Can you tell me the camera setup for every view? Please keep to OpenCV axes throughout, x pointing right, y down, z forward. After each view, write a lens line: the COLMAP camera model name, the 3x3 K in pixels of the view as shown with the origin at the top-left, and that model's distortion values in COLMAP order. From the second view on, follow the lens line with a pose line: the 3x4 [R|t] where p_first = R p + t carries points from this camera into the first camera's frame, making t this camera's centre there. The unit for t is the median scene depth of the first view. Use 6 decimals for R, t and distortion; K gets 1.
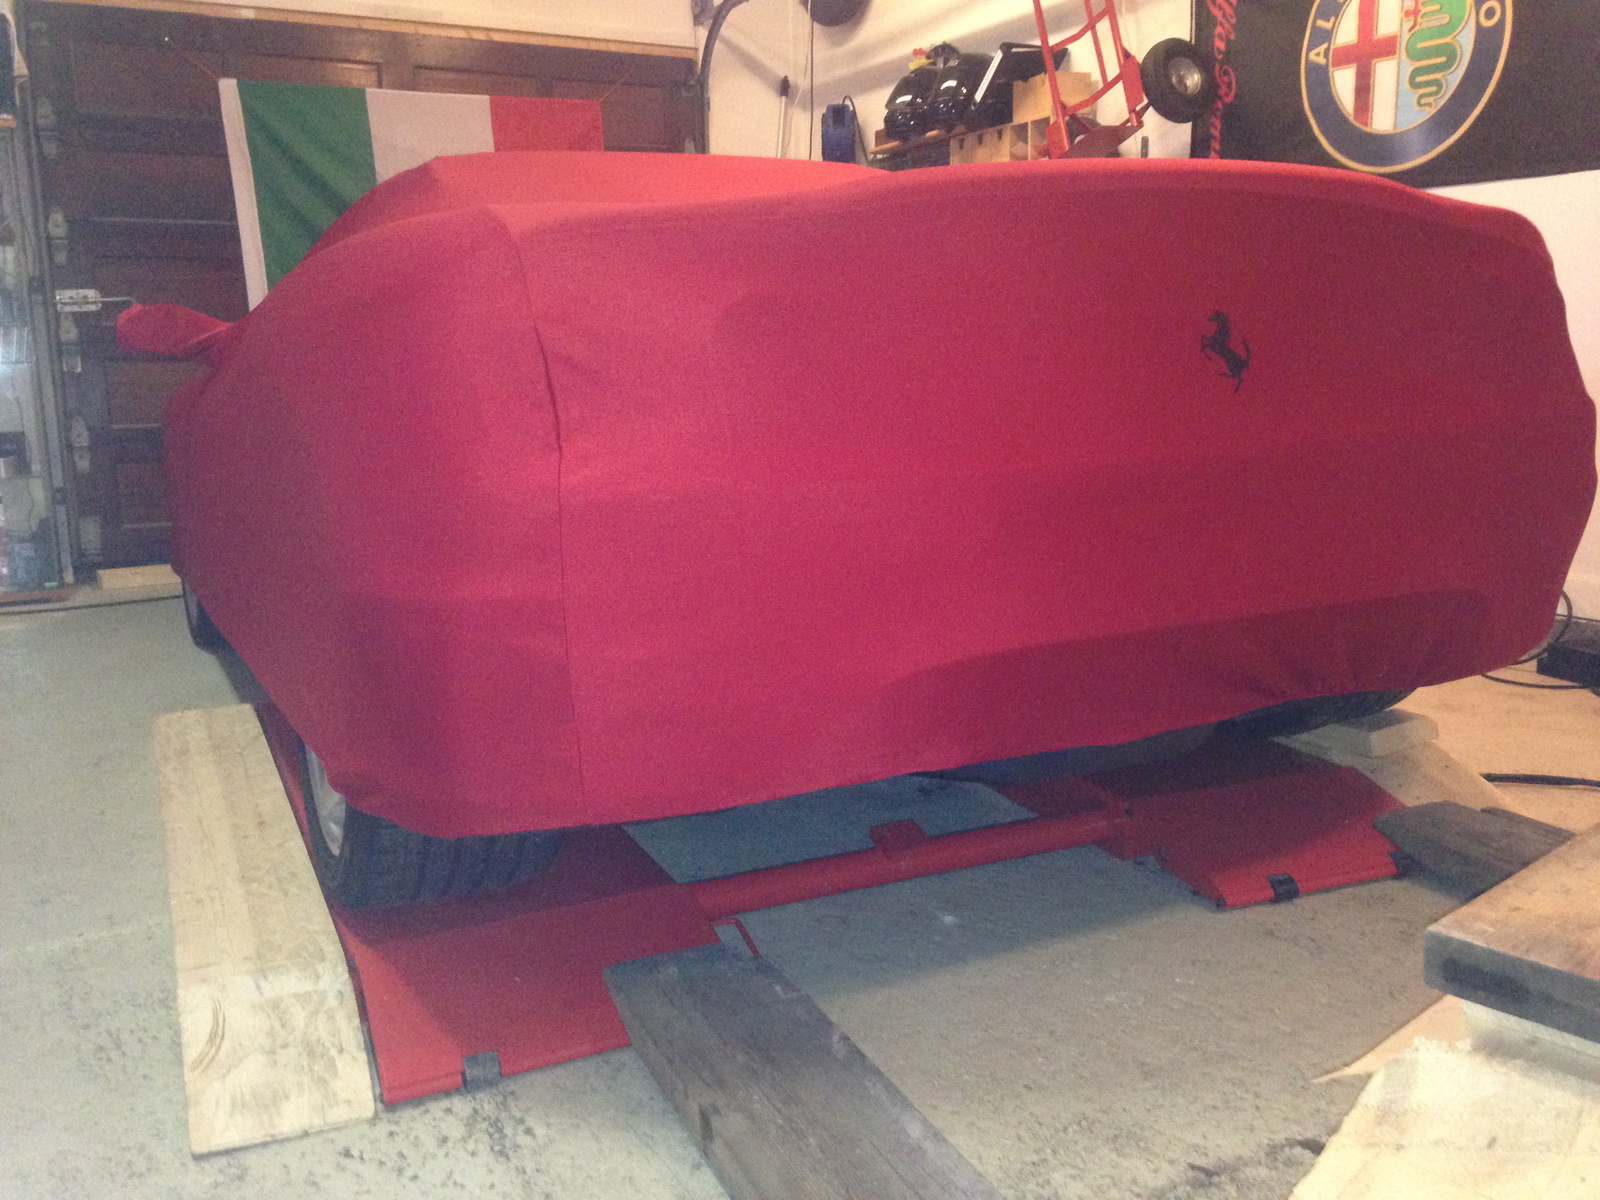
lens RADIAL K [[1491.3, 0, 800.7], [0, 1491.3, 613.6], [0, 0, 1]] dist [0.172590, -0.240326]
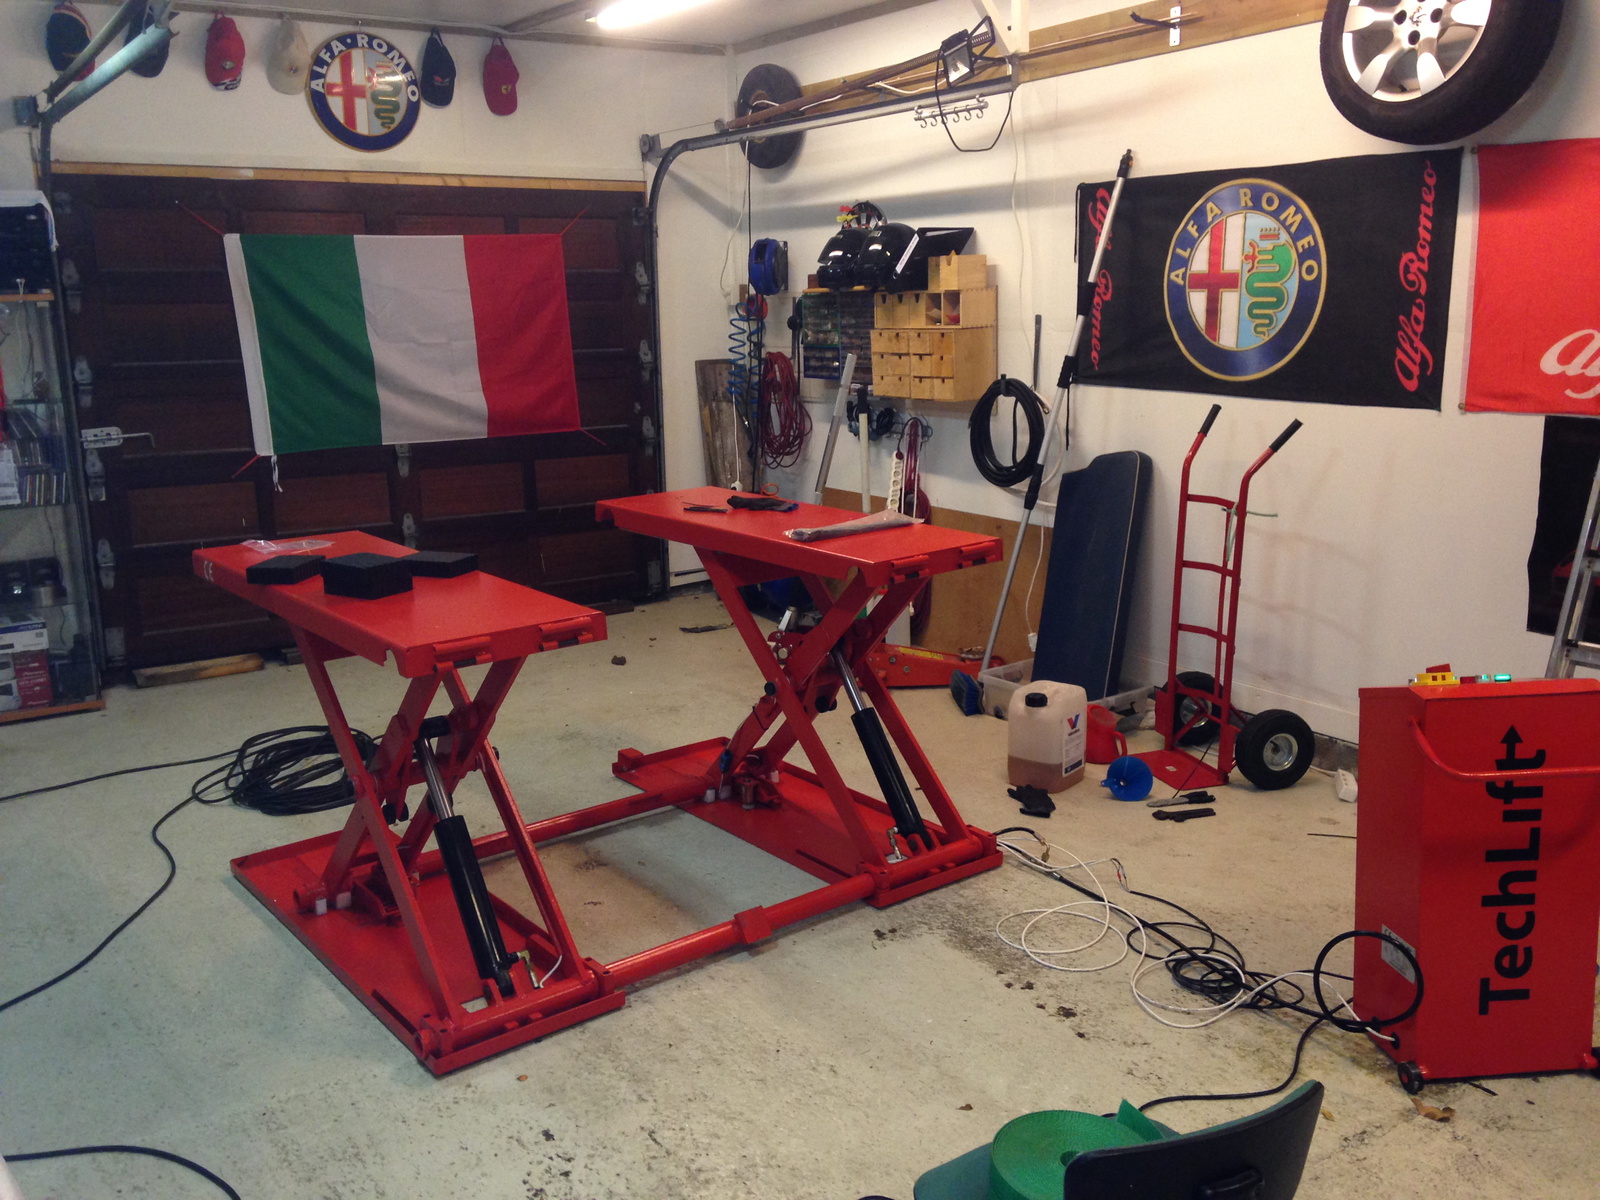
lens RADIAL K [[1510.8, 0, 800.0], [0, 1510.8, 600.0], [0, 0, 1]] dist [0.225101, -0.333775]
pose [[0.997770, -0.014753, 0.065100, -0.043750], [0.012307, 0.999209, 0.037815, -0.140162], [-0.065606, -0.036929, 0.997162, -0.199573]]
